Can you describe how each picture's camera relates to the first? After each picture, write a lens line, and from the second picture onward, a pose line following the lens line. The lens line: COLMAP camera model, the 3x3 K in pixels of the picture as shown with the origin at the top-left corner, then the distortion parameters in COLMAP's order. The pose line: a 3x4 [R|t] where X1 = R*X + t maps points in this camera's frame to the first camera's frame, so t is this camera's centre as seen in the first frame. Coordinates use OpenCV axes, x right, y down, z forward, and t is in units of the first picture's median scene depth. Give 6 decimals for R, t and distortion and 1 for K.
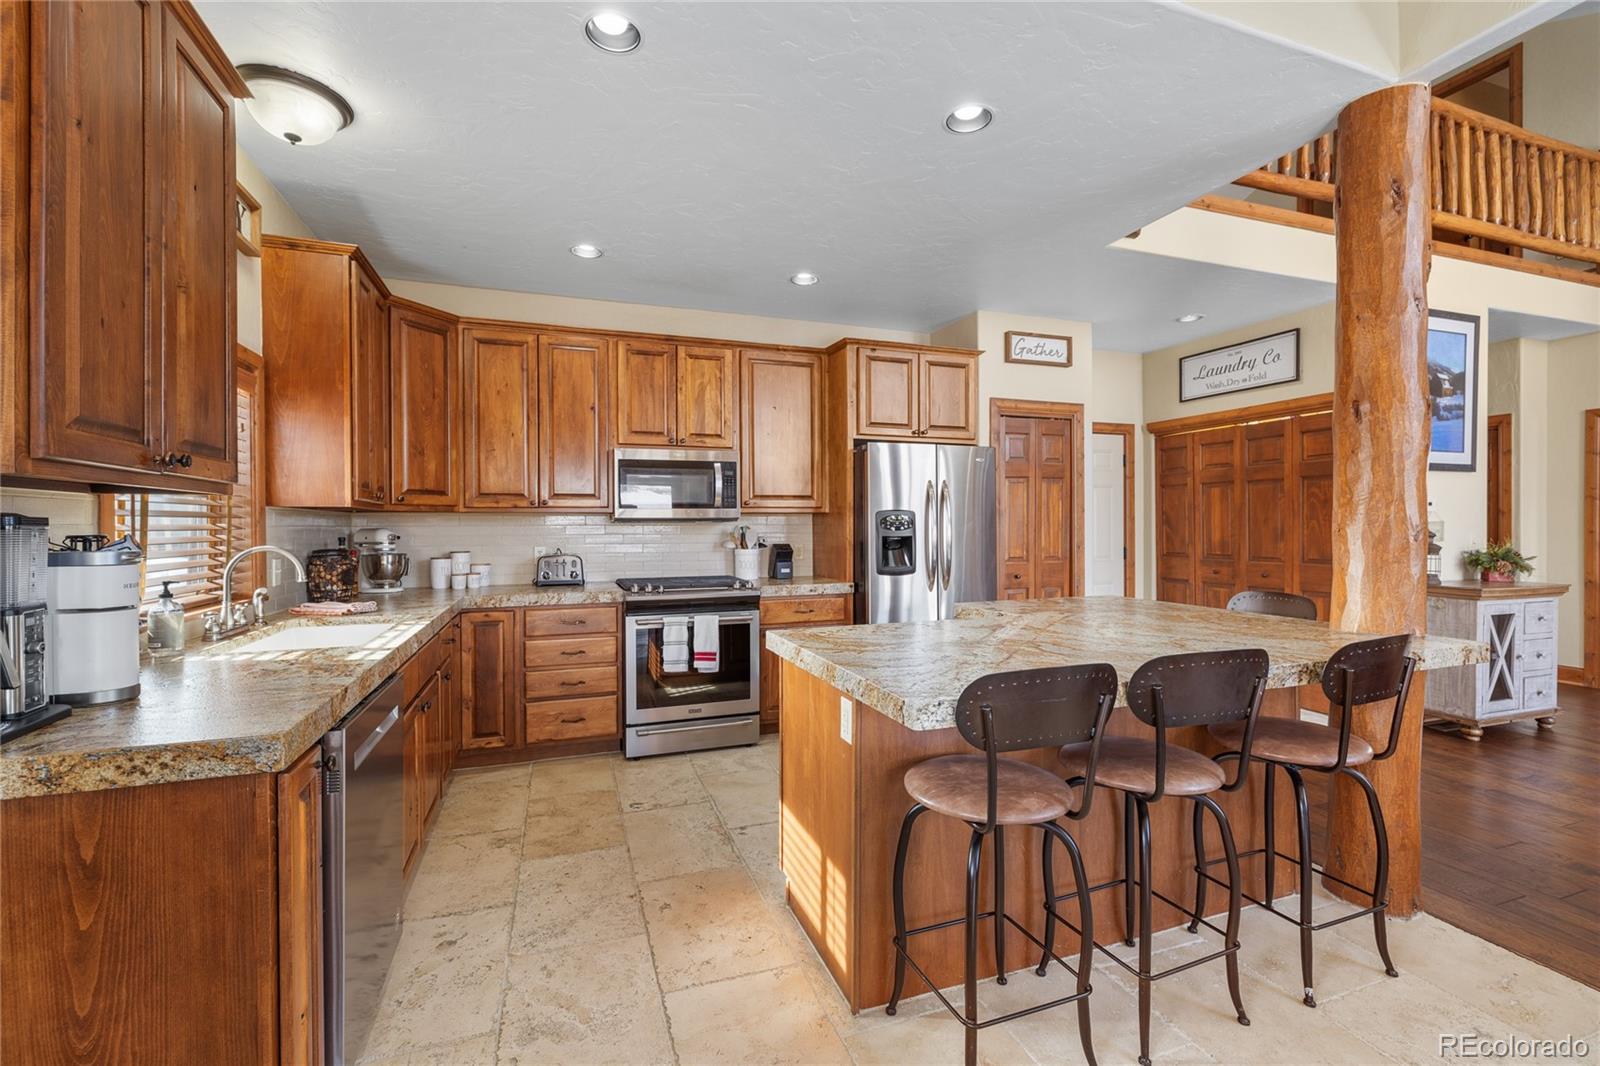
lens RADIAL K [[673.0, 0, 789.7], [0, 673.0, 524.8], [0, 0, 1]] dist [-0.001089, 0.000432]
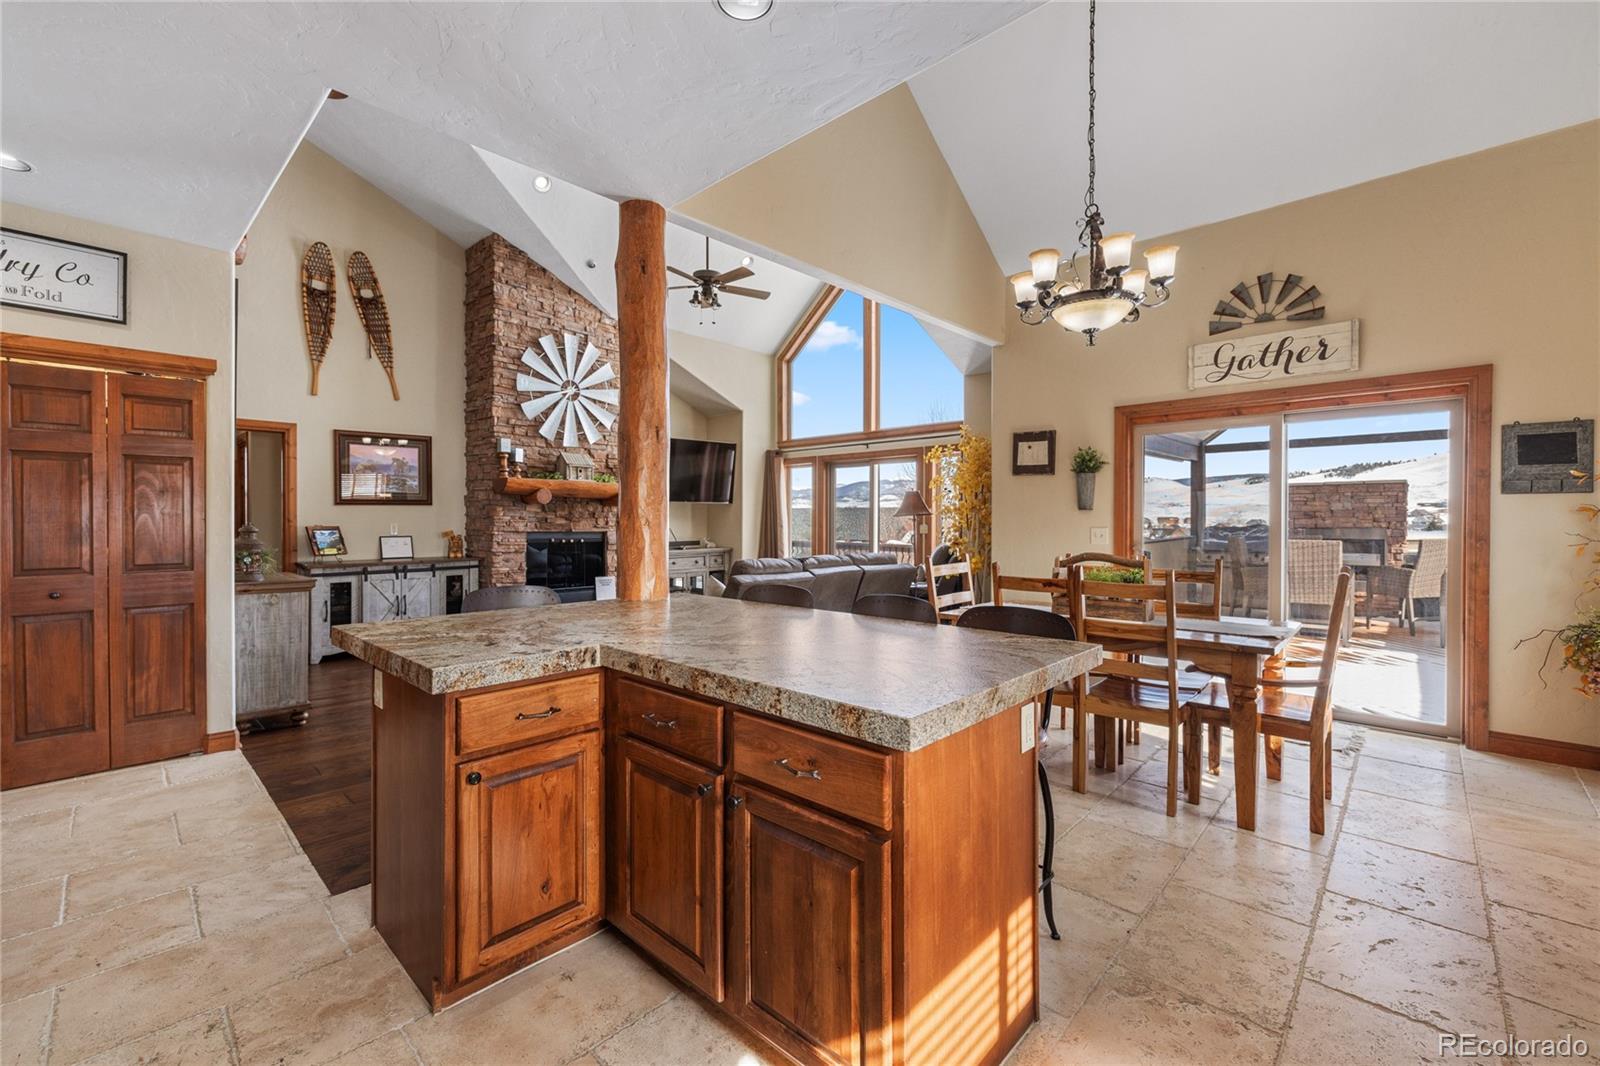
lens RADIAL K [[673.0, 0, 787.0], [0, 673.0, 524.1], [0, 0, 1]] dist [-0.001089, 0.000432]
pose [[-0.459483, -0.003022, 0.888181, -0.270069], [0.000948, 0.999992, 0.003893, 0.002941], [-0.888186, 0.002630, -0.459477, 0.797084]]
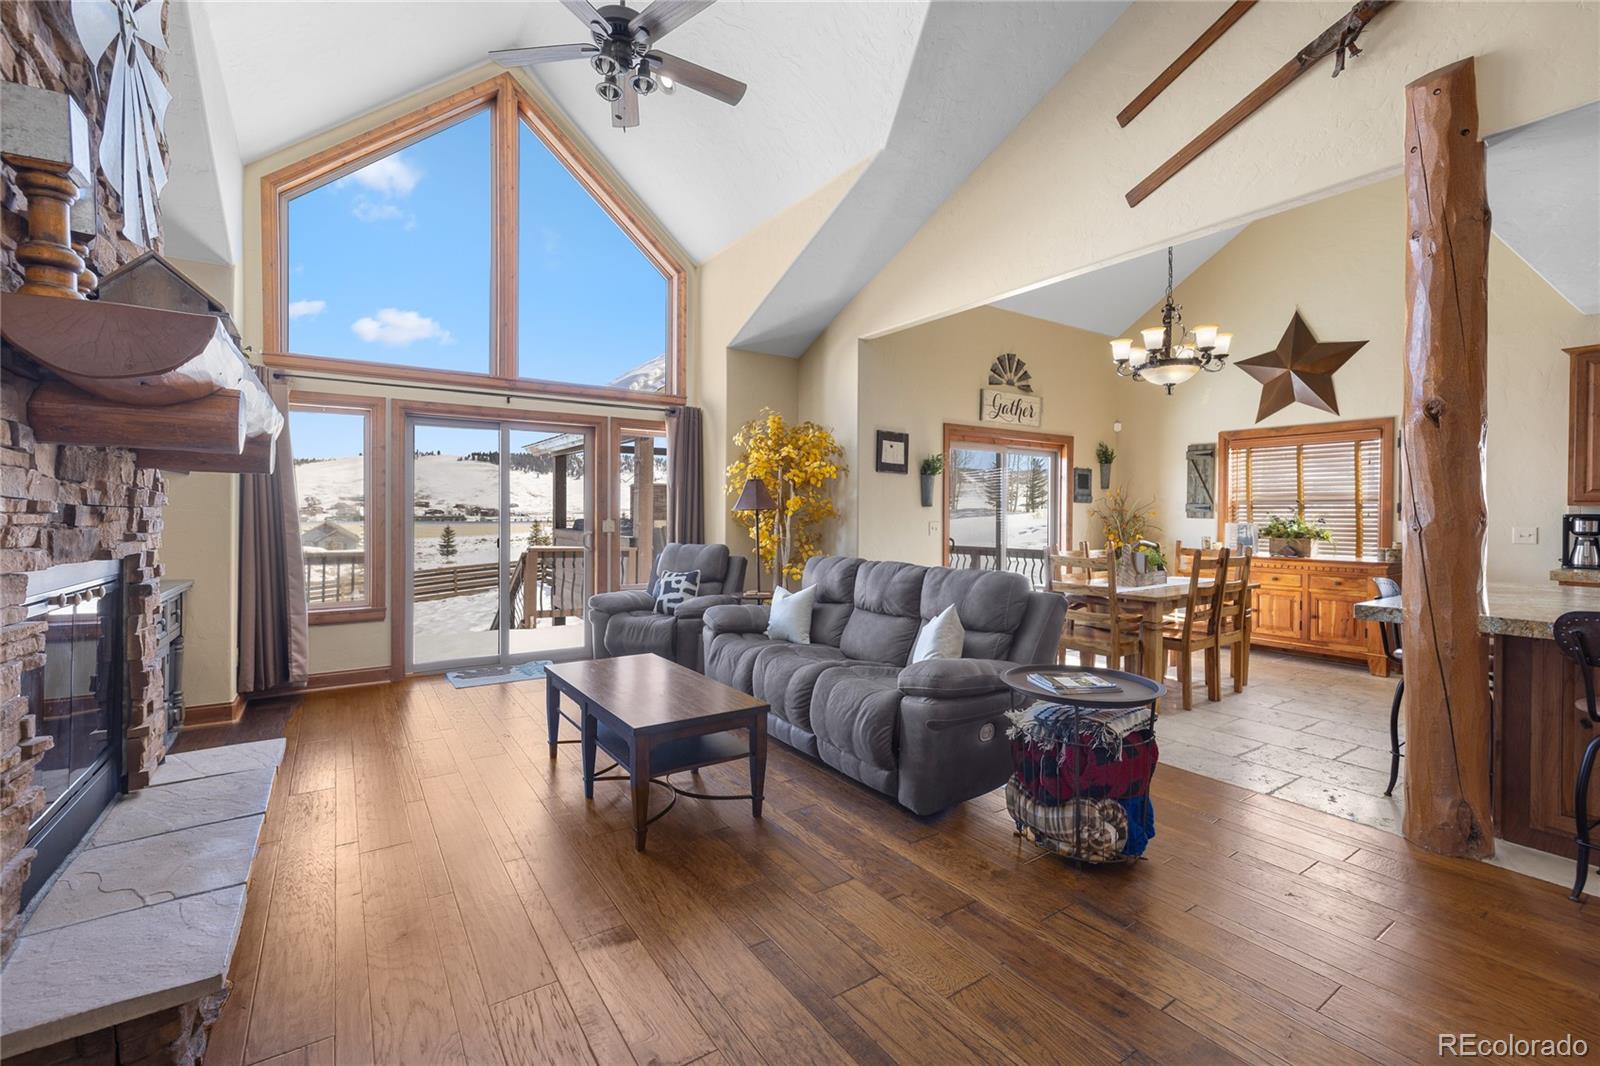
lens RADIAL K [[673.0, 0, 789.2], [0, 673.0, 516.1], [0, 0, 1]] dist [-0.001089, 0.000432]
pose [[-0.968110, -0.001222, -0.250523, 1.321759], [-0.002063, 0.999993, 0.003092, -0.003229], [0.250518, 0.003510, -0.968106, 1.074129]]
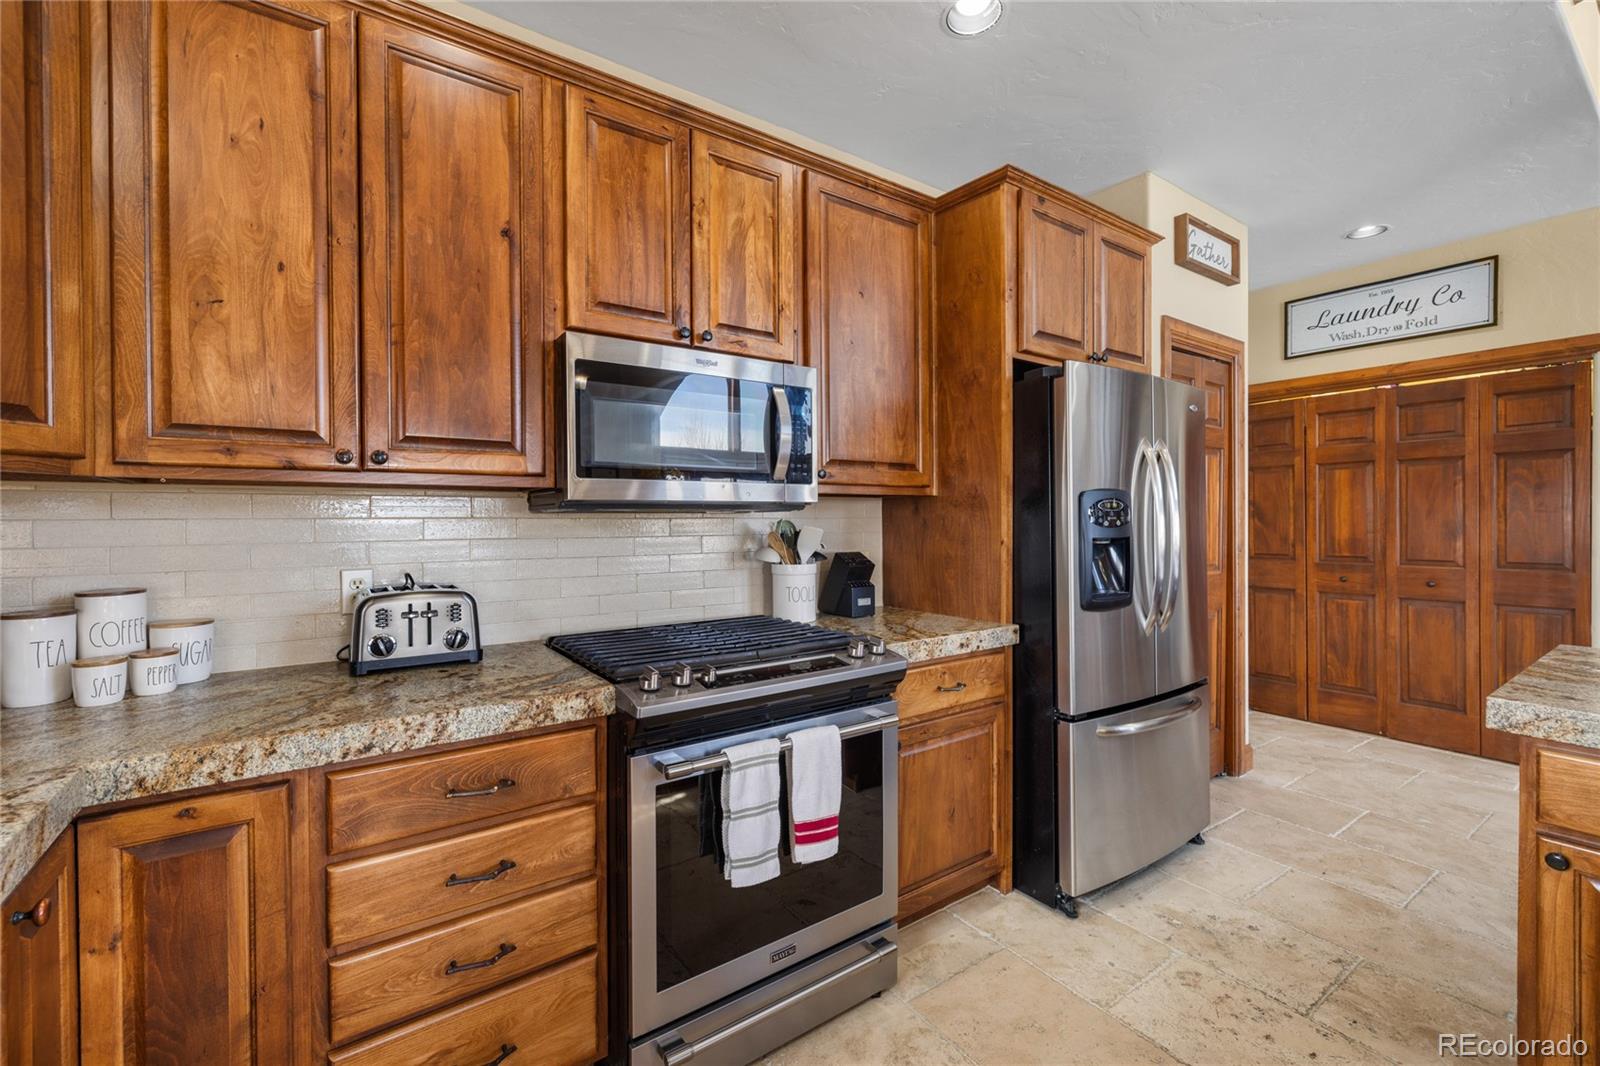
lens RADIAL K [[673.0, 0, 791.7], [0, 673.0, 521.9], [0, 0, 1]] dist [-0.001089, 0.000432]
pose [[0.963097, -0.002424, 0.269144, -0.236956], [0.002066, 0.999997, 0.001613, 0.002784], [-0.269147, -0.000998, 0.963099, 0.559323]]
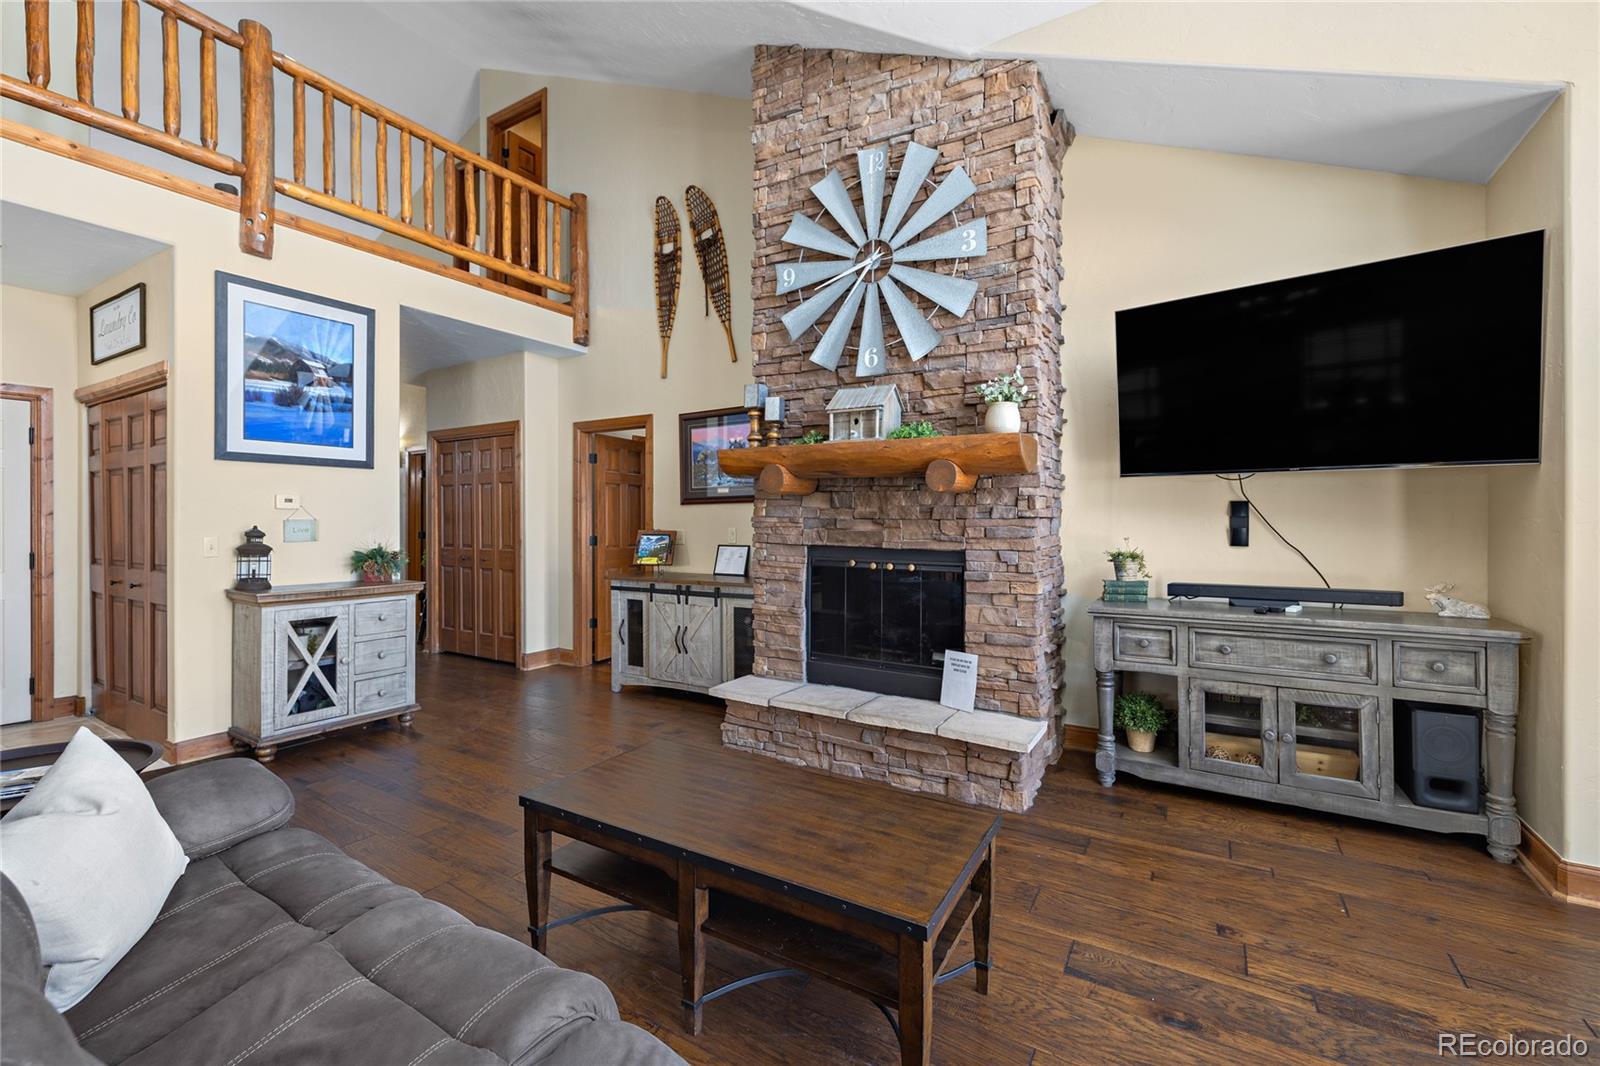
lens RADIAL K [[673.0, 0, 796.9], [0, 673.0, 519.5], [0, 0, 1]] dist [-0.001089, 0.000432]
pose [[0.769958, 0.005118, 0.638075, 0.987324], [-0.003075, 0.999986, -0.004310, -0.004049], [-0.638088, 0.001357, 0.769963, -0.158688]]
